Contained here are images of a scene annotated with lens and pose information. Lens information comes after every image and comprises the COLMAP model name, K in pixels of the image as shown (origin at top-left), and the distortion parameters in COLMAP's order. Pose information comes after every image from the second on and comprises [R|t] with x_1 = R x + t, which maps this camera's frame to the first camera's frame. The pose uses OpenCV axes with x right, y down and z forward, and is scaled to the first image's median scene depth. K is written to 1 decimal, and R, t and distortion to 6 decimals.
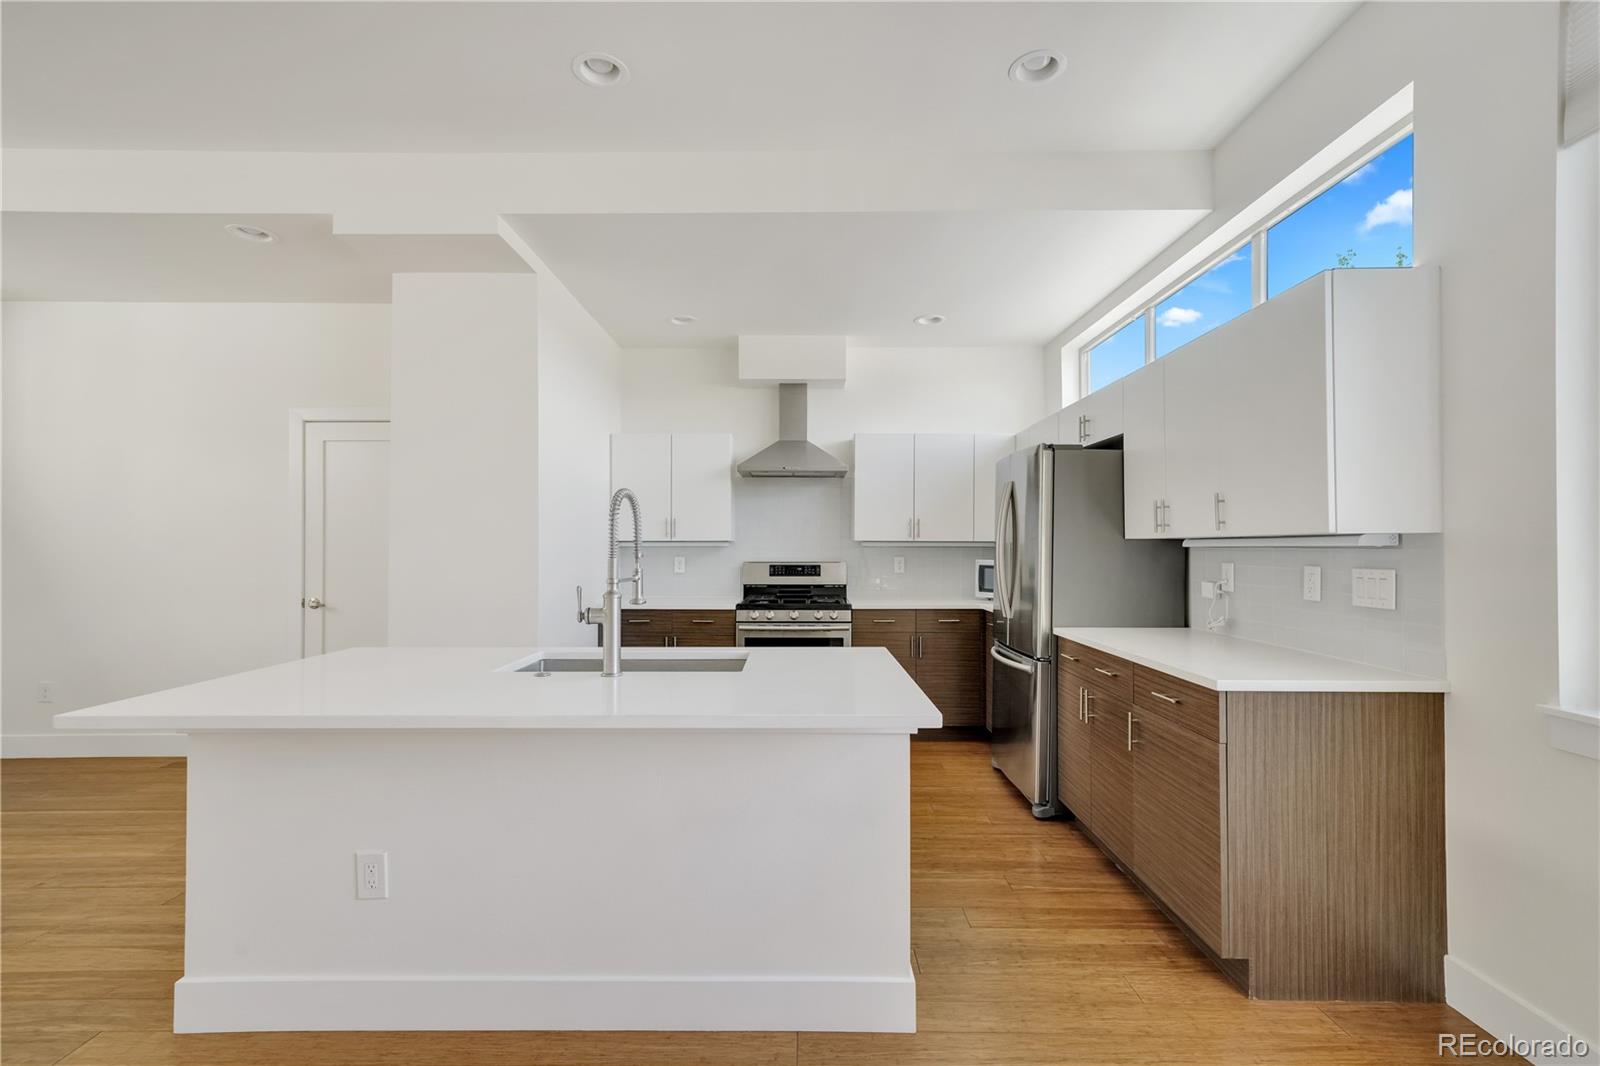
lens RADIAL K [[692.3, 0, 777.3], [0, 692.3, 542.1], [0, 0, 1]] dist [0.009435, 0.000317]
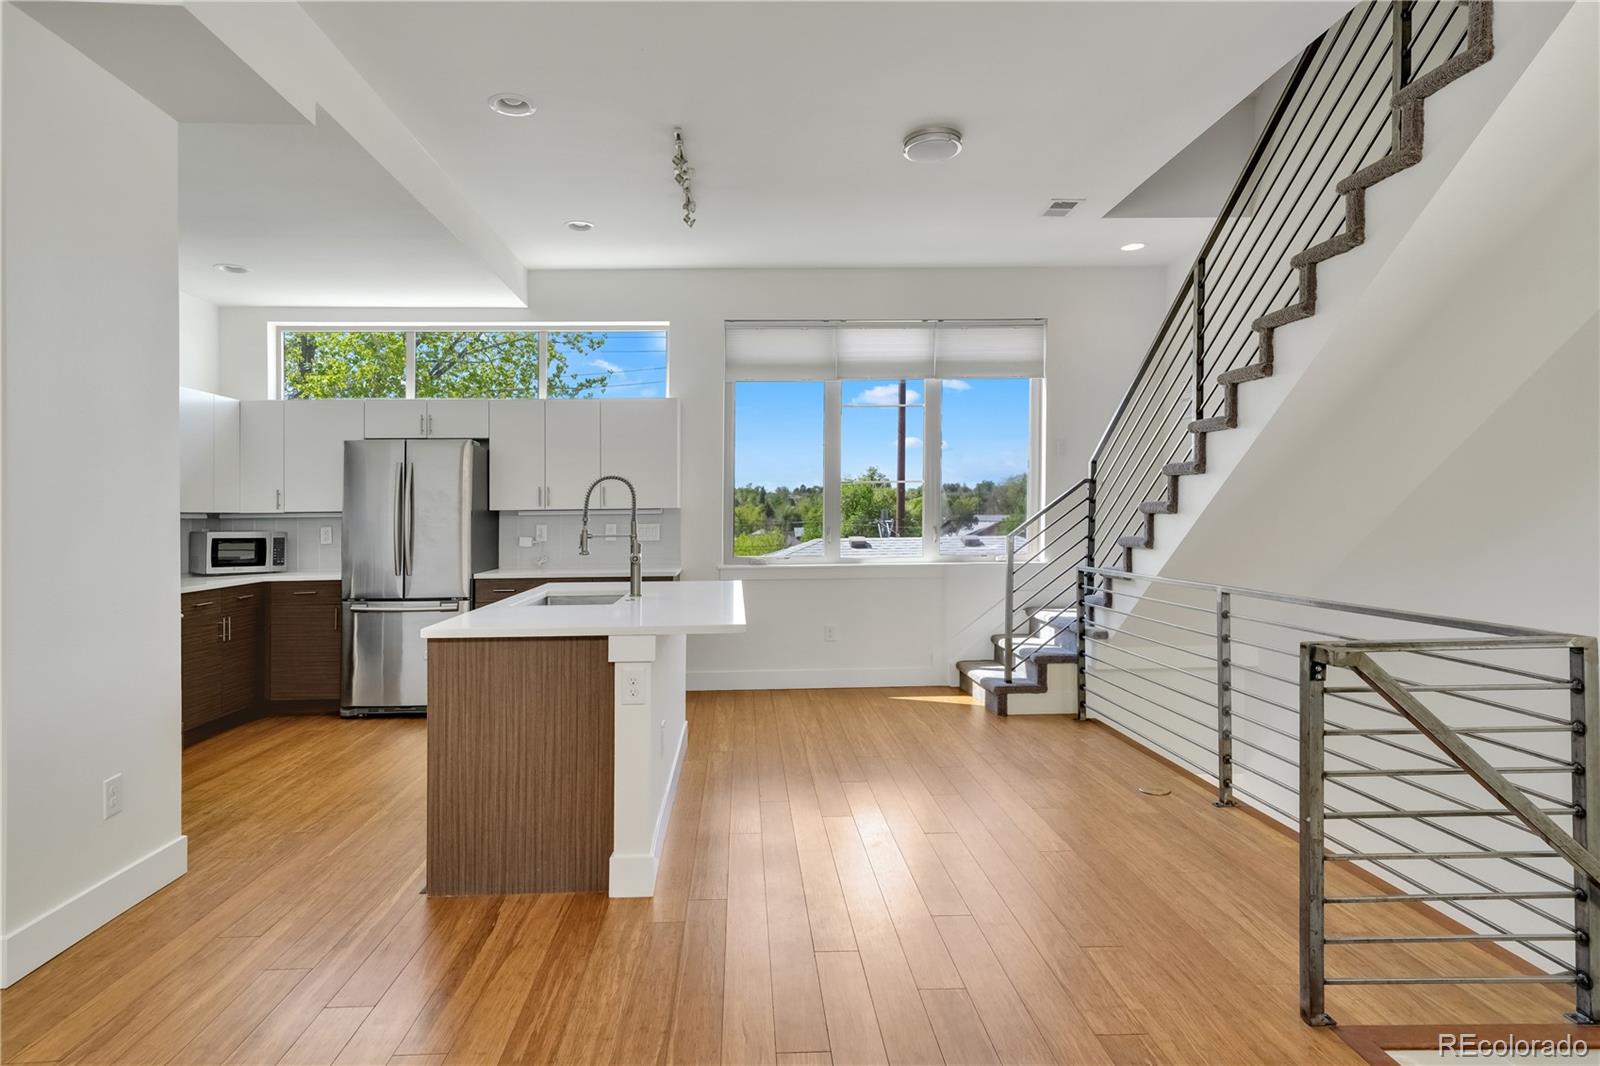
lens RADIAL K [[891.3, 0, 736.5], [0, 891.3, 521.6], [0, 0, 1]] dist [0.008274, 0.001289]
pose [[-0.000754, -0.005011, 0.999987, -0.962106], [0.002734, 0.999984, 0.005013, 0.007388], [-0.999996, 0.002738, -0.000741, 0.331251]]
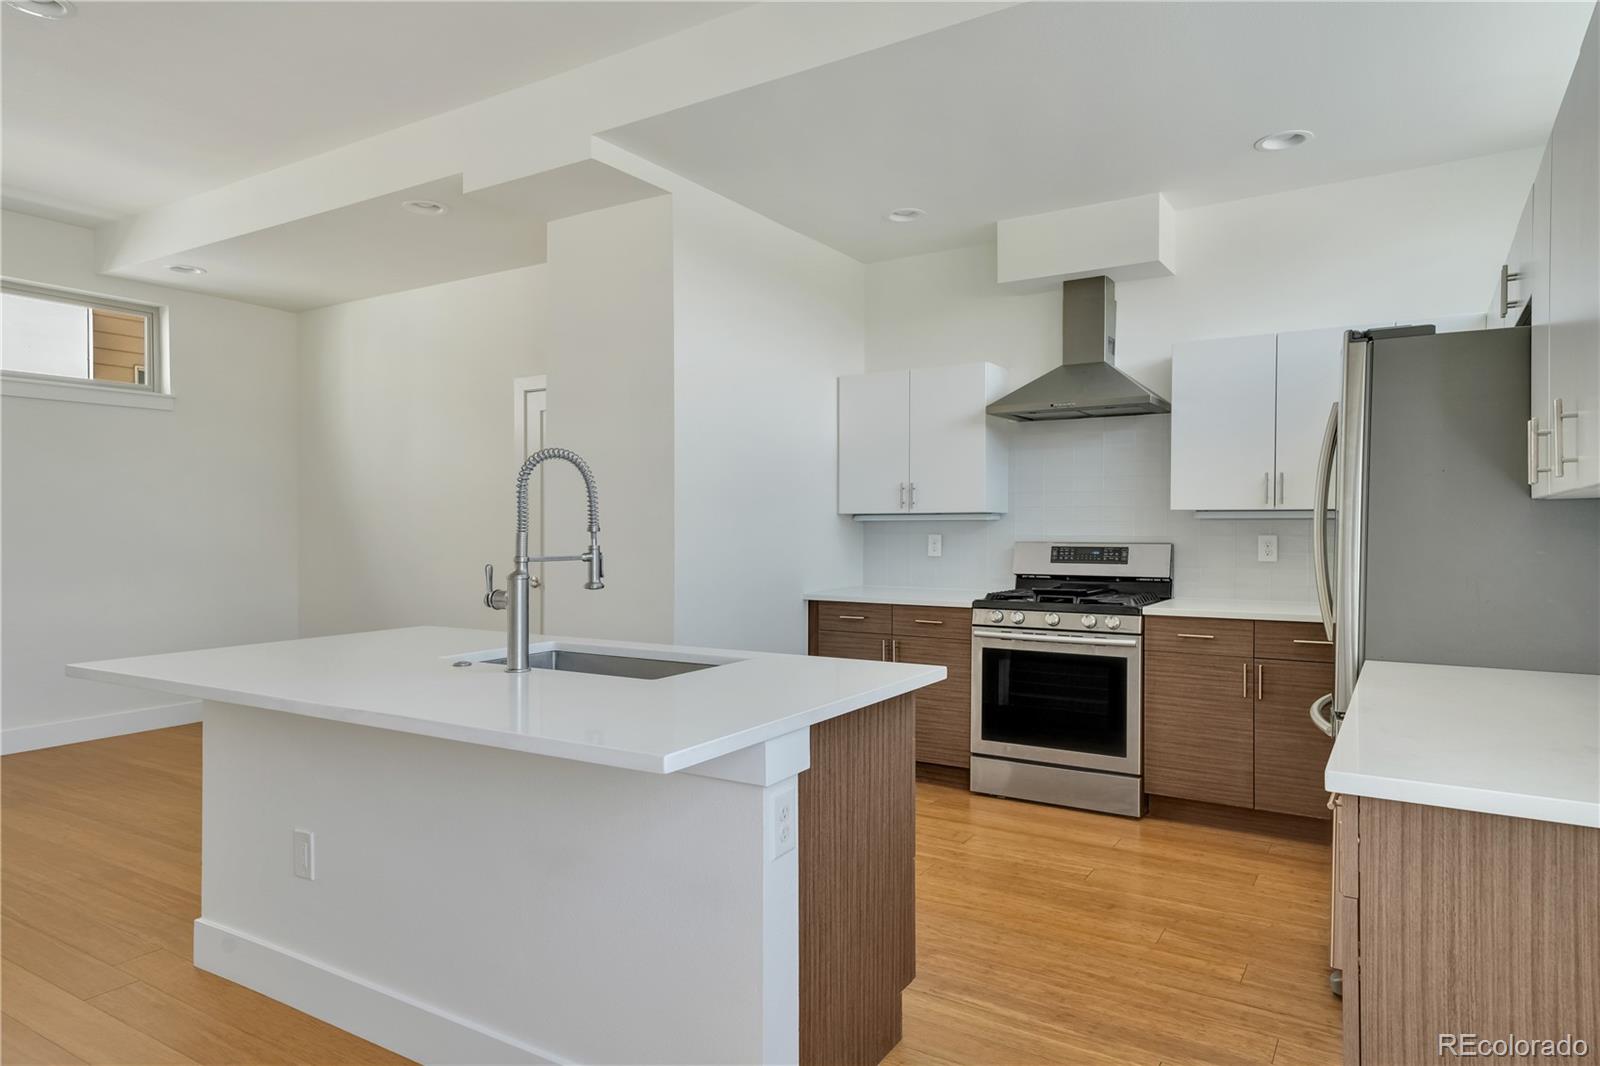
lens RADIAL K [[917.6, 0, 800.0], [0, 917.6, 533.0], [0, 0, 1]] dist [0.023308, 0.000816]
pose [[0.862672, 0.000959, -0.505762, 0.266853], [0.007686, 0.999858, 0.015005, 0.004358], [0.505705, -0.016832, 0.862542, 0.091144]]
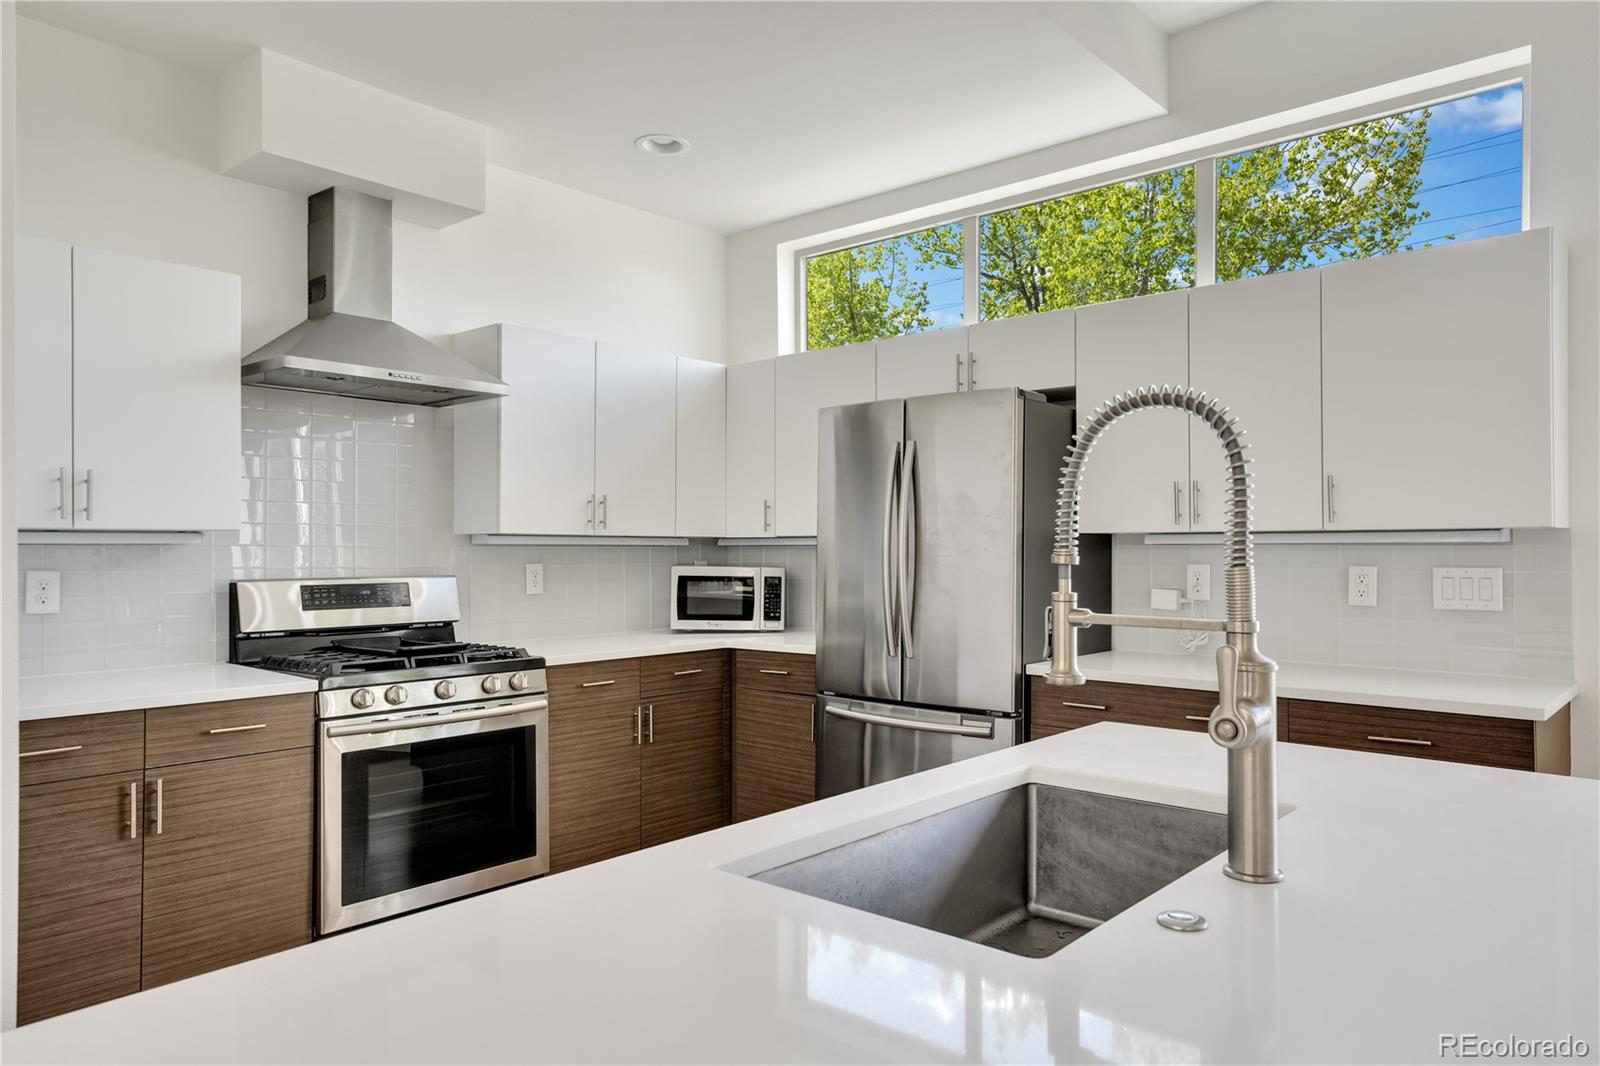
lens RADIAL K [[1067.0, 0, 792.7], [0, 1067.0, 542.9], [0, 0, 1]] dist [0.032096, 0.001182]
pose [[0.658065, 0.002733, 0.752956, -0.367257], [-0.004232, 0.999991, 0.000068, 0.004476], [-0.752949, -0.003232, 0.658070, 0.341754]]
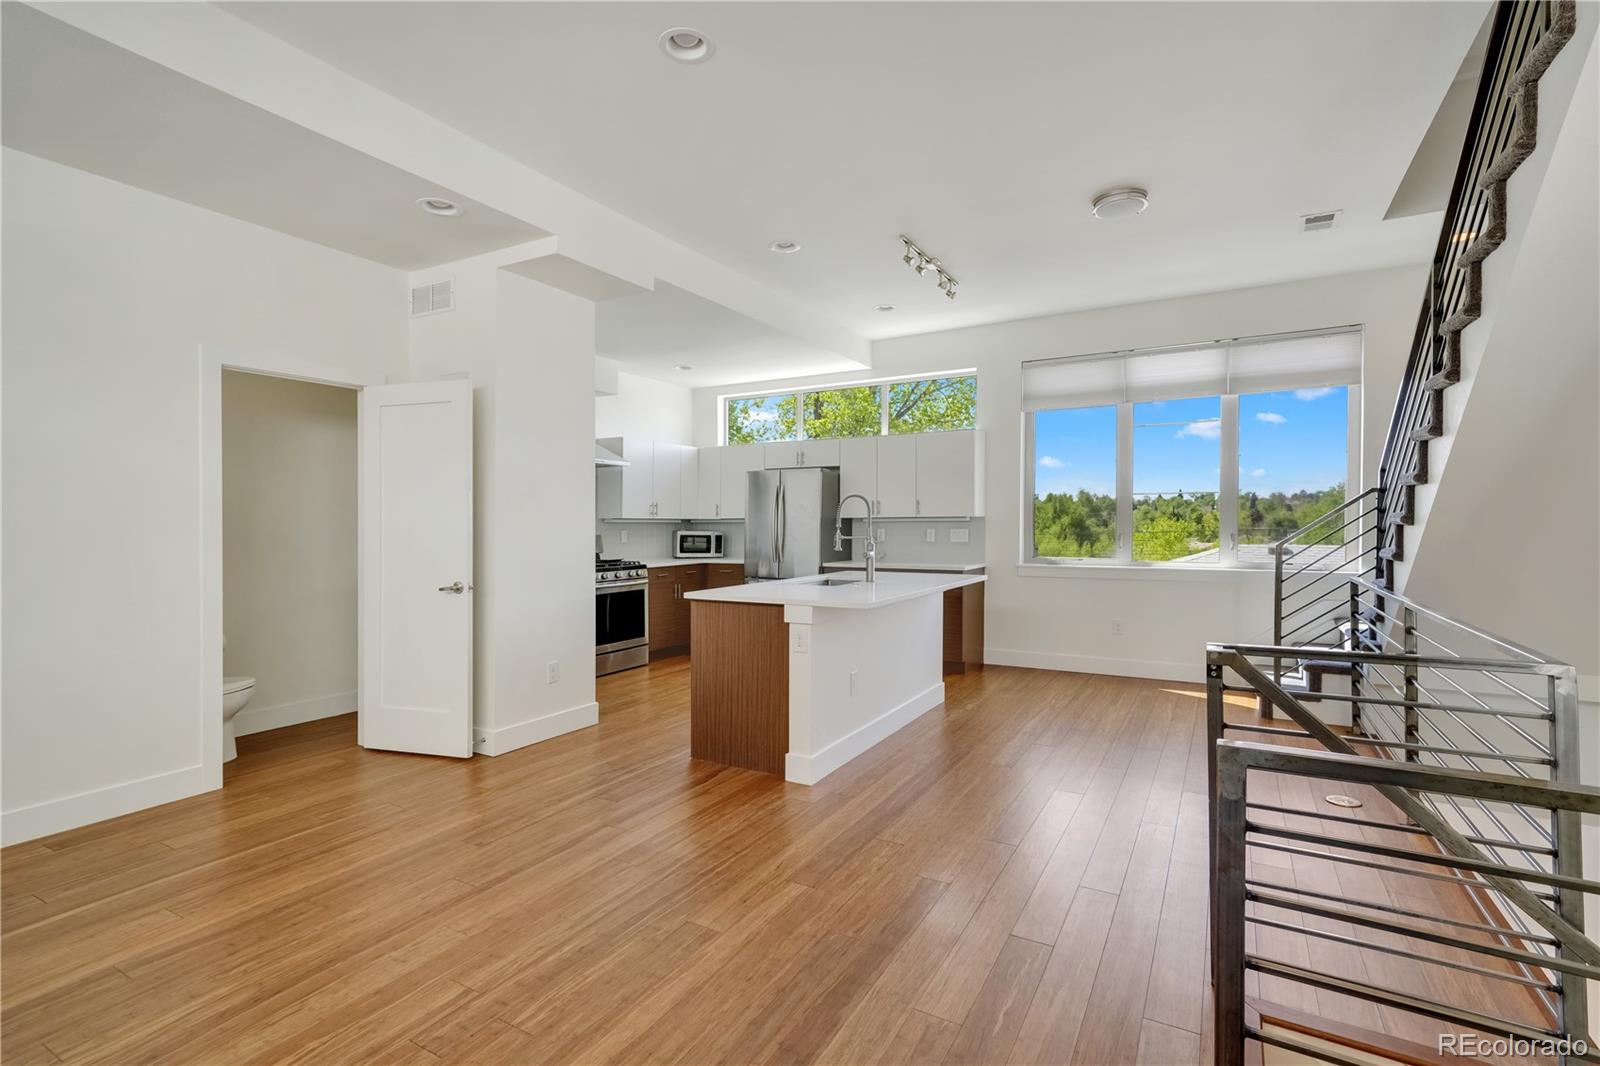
lens RADIAL K [[730.3, 0, 768.8], [0, 730.3, 525.3], [0, 0, 1]] dist [0.003125, 0.000367]
pose [[0.523334, -0.003147, 0.852122, -0.995469], [-0.003961, 0.999973, 0.006126, 0.002901], [-0.852119, -0.006582, 0.523307, 0.038561]]
